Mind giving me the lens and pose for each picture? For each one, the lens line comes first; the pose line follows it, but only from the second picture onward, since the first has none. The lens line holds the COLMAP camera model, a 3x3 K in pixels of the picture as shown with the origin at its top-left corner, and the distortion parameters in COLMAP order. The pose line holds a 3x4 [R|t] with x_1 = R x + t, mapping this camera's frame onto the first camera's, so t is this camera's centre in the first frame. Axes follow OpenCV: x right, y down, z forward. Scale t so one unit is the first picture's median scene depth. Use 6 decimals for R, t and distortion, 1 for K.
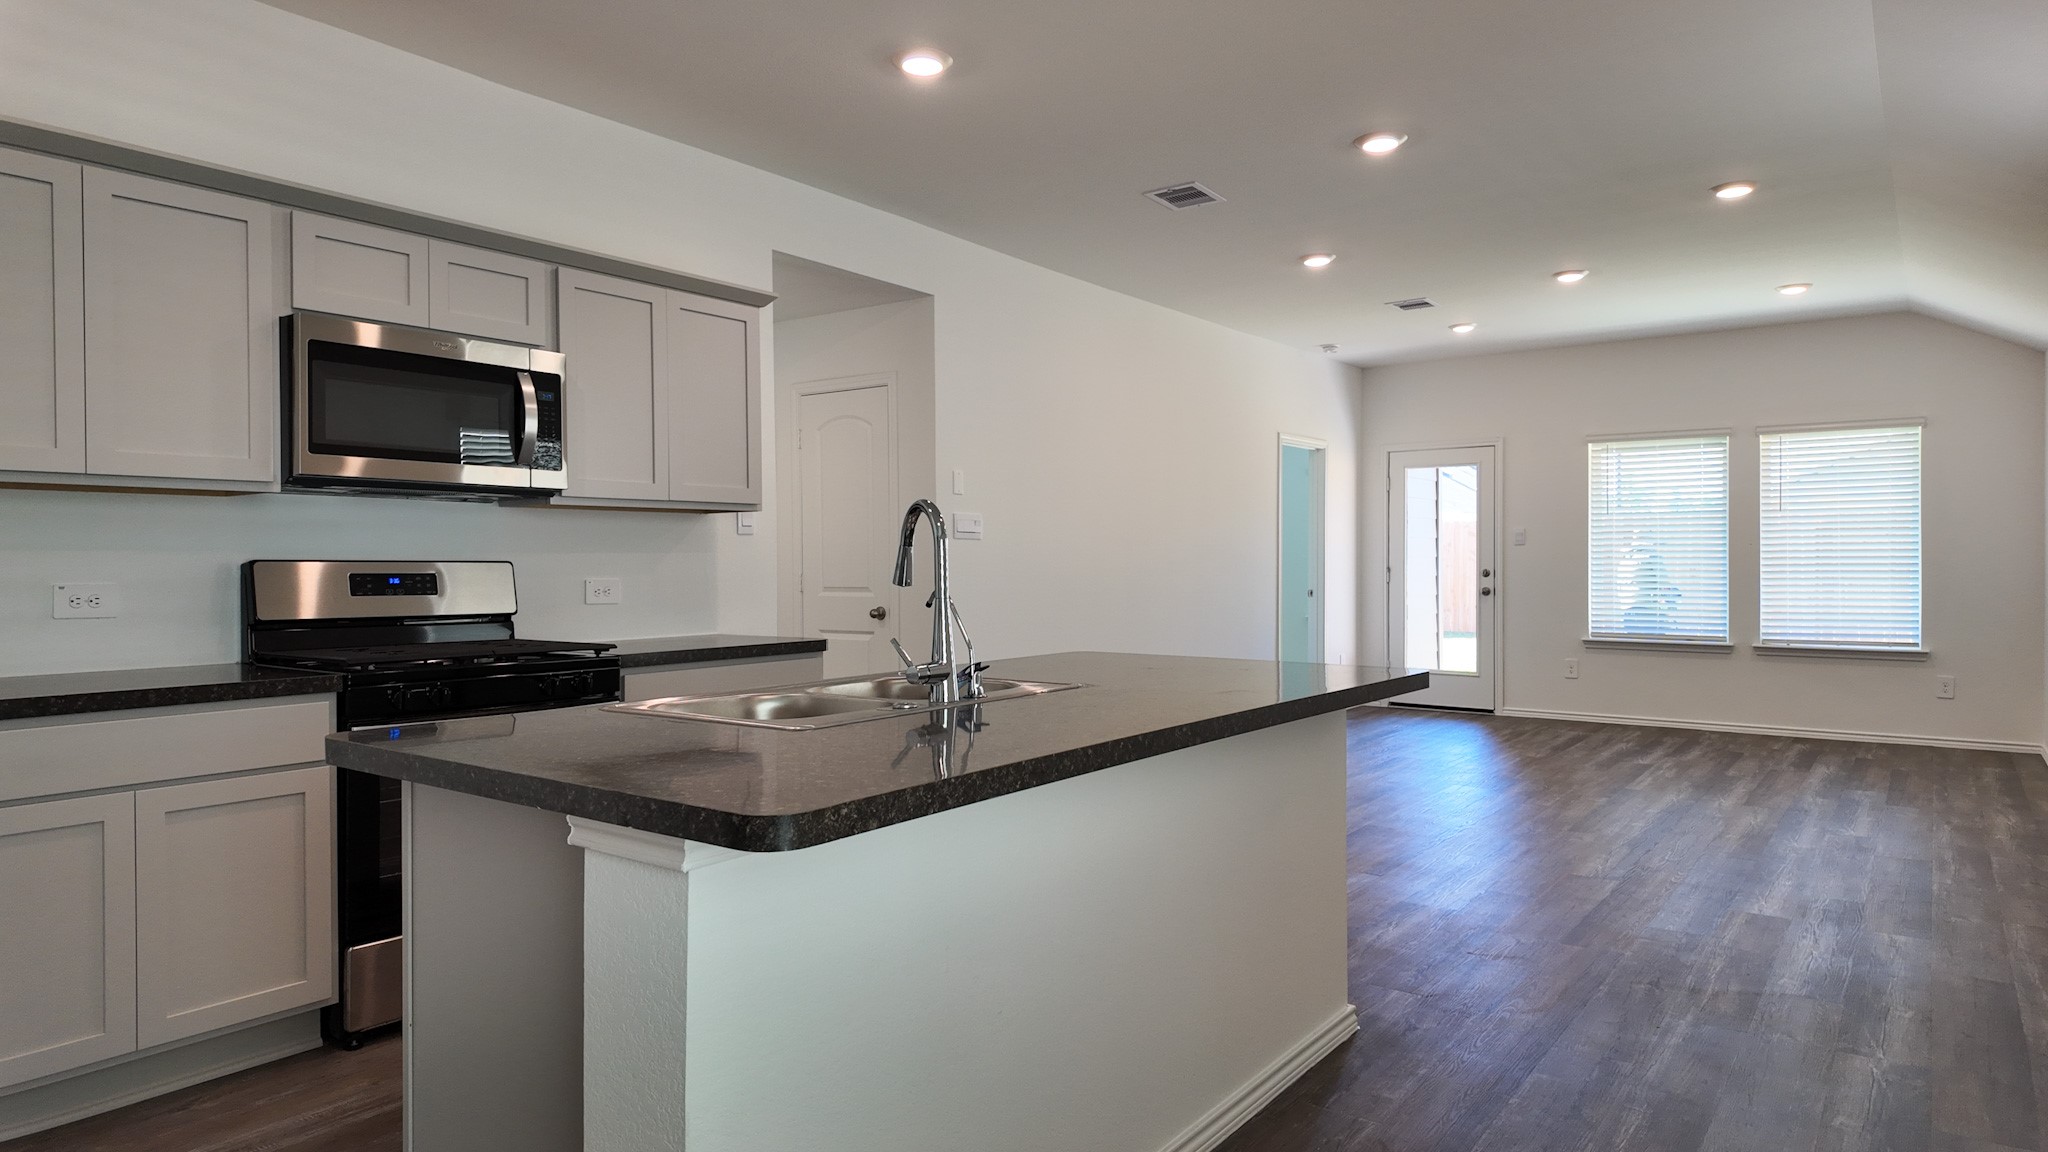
lens RADIAL K [[1202.0, 0, 1036.7], [0, 1202.0, 565.3], [0, 0, 1]] dist [0.057395, -0.048247]
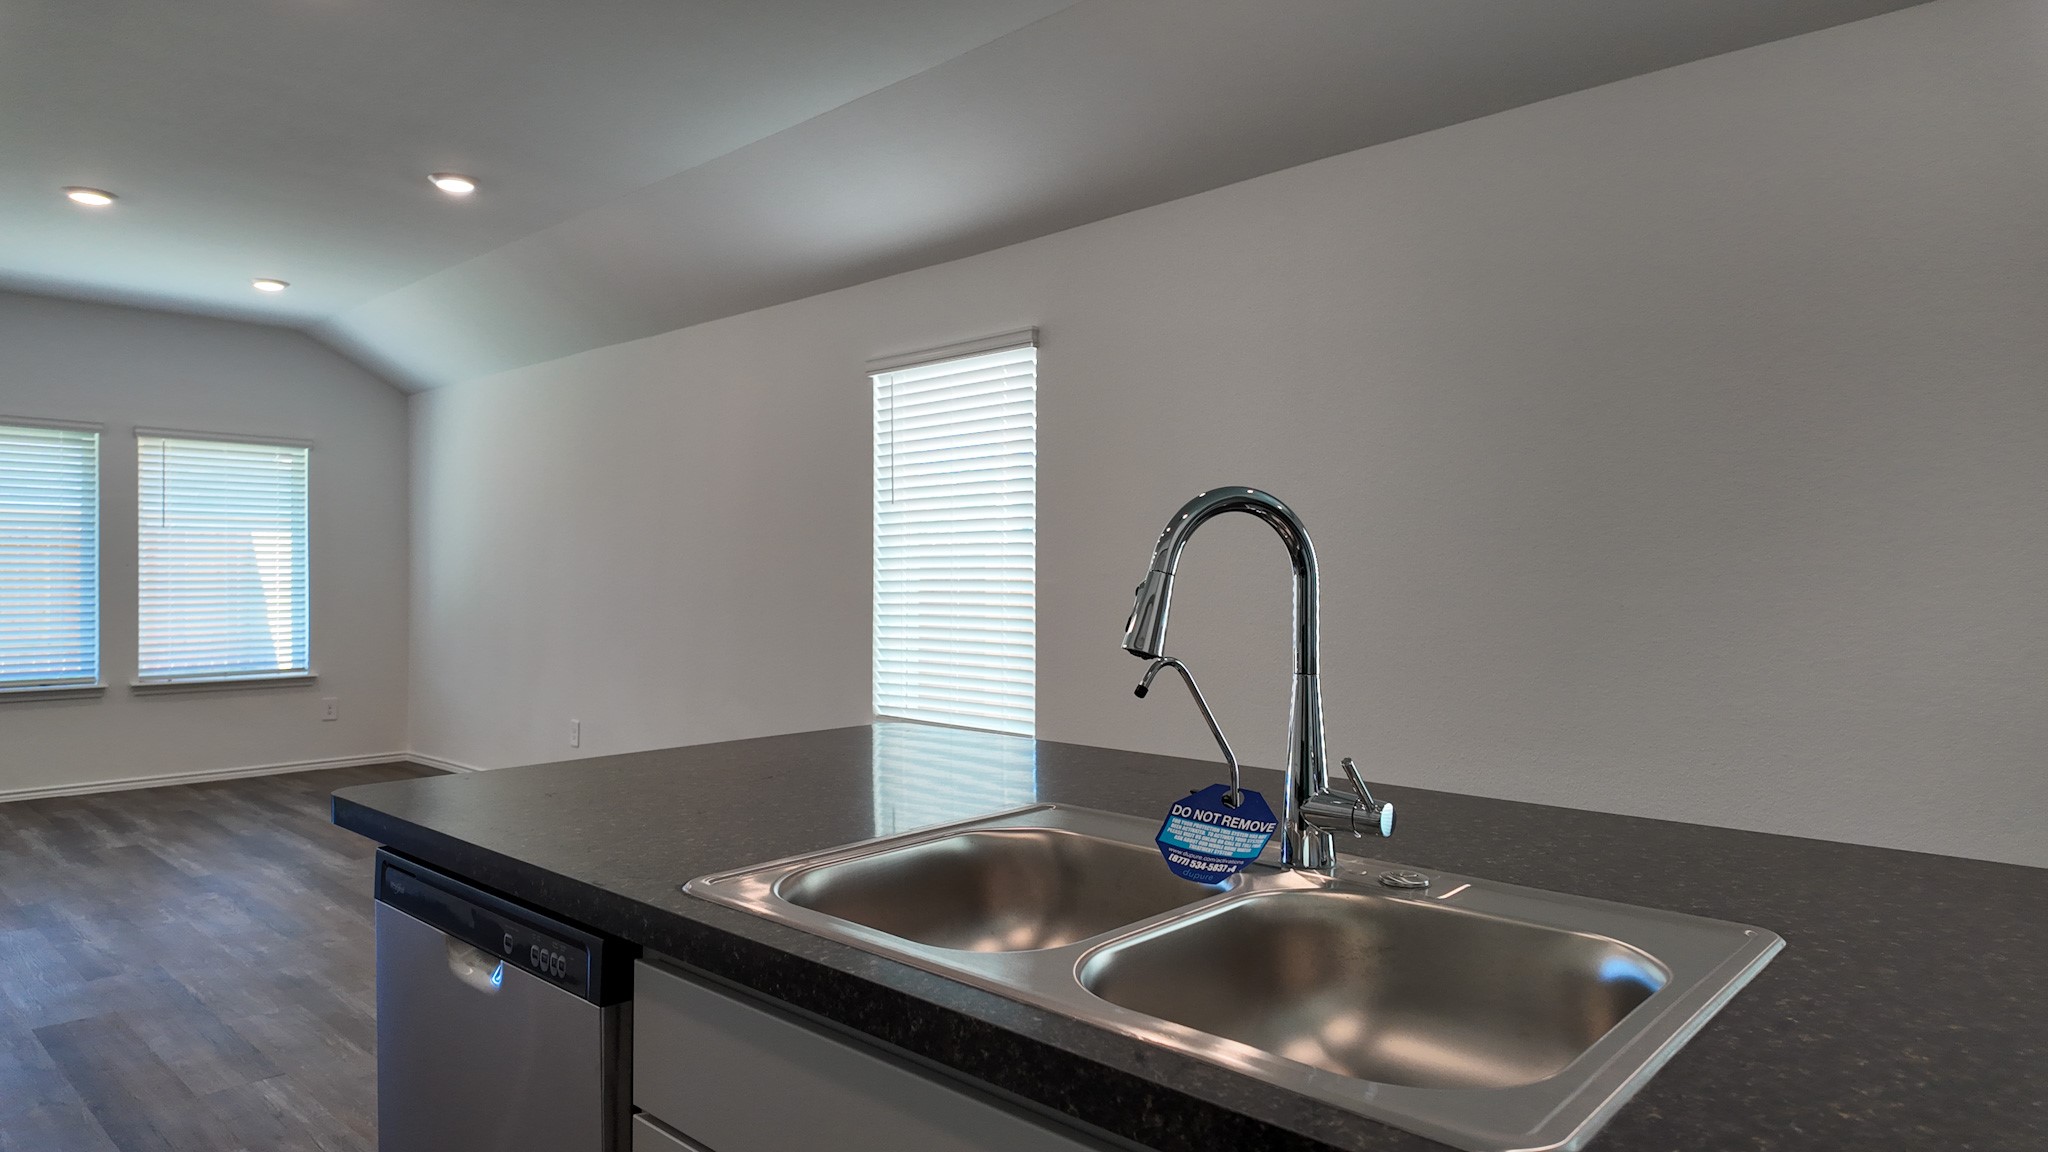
lens RADIAL K [[1202.0, 0, 1004.5], [0, 1202.0, 574.1], [0, 0, 1]] dist [0.057395, -0.048247]
pose [[0.124935, 0.004947, 0.992153, -0.178305], [0.003284, 0.999980, -0.005400, -0.004536], [-0.992160, 0.003933, 0.124916, 0.297987]]
